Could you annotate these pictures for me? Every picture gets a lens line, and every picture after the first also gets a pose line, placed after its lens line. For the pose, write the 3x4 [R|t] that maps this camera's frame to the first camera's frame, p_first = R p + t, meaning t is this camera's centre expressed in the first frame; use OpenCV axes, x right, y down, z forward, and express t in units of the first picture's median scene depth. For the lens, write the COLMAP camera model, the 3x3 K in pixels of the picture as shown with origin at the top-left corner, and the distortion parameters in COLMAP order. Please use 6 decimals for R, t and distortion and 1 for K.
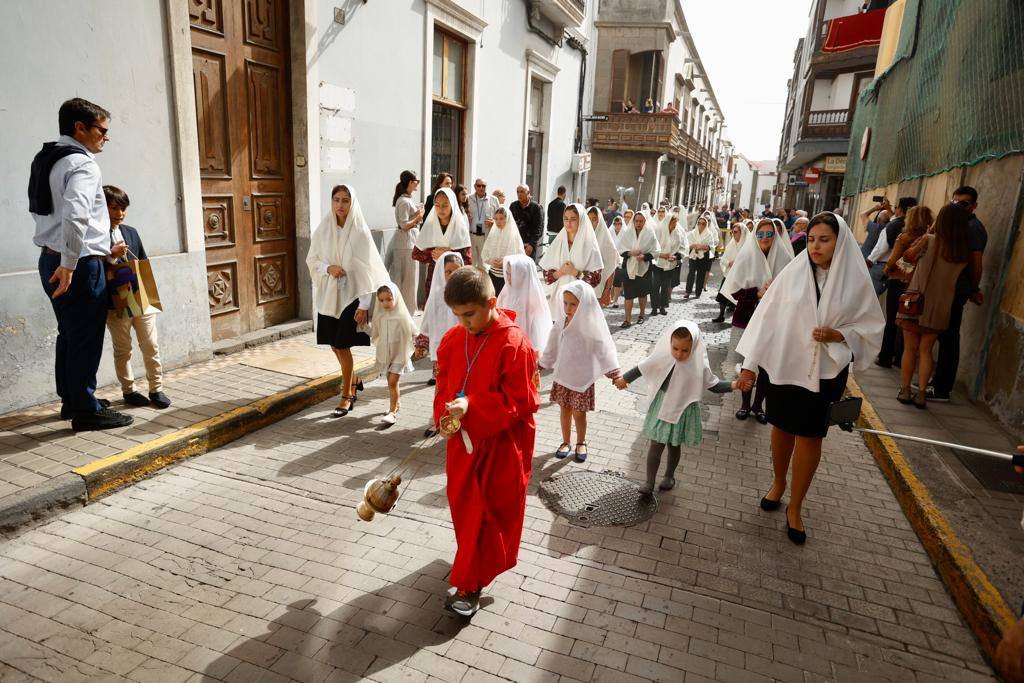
lens RADIAL K [[700.1, 0, 511.9], [0, 700.1, 386.9], [0, 0, 1]] dist [-0.008123, -0.000750]
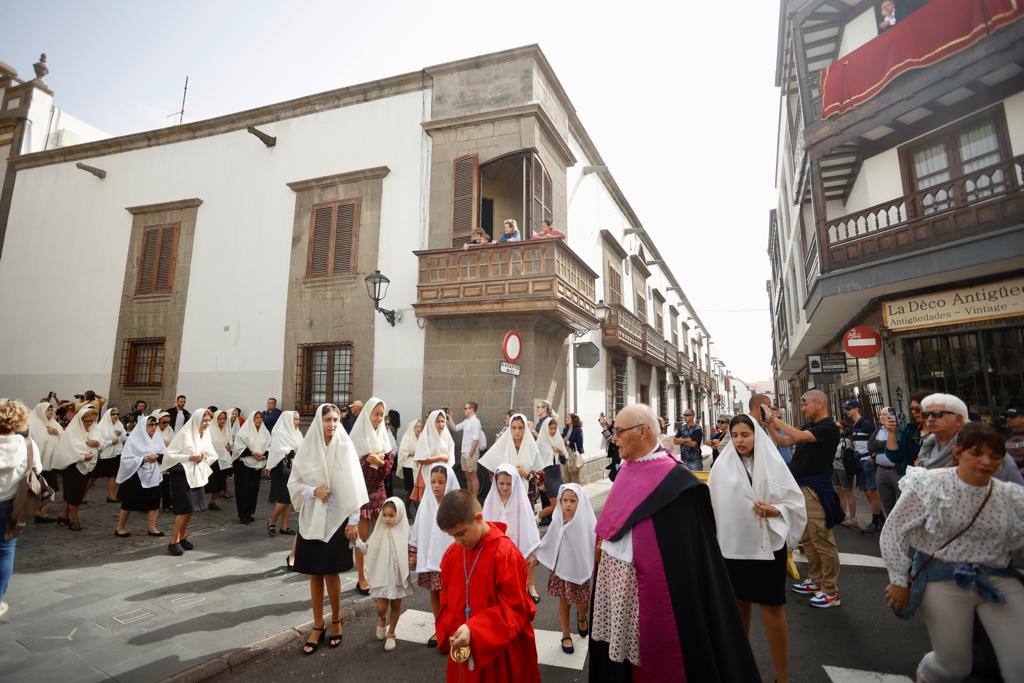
lens RADIAL K [[513.6, 0, 512.0], [0, 513.6, 341.5], [0, 0, 1]] dist [-0.101807, 0.059283]
pose [[0.991835, -0.041684, -0.120519, 0.219245], [-0.011257, 0.912761, -0.408338, -0.152175], [0.127027, 0.406361, 0.904840, 0.621038]]
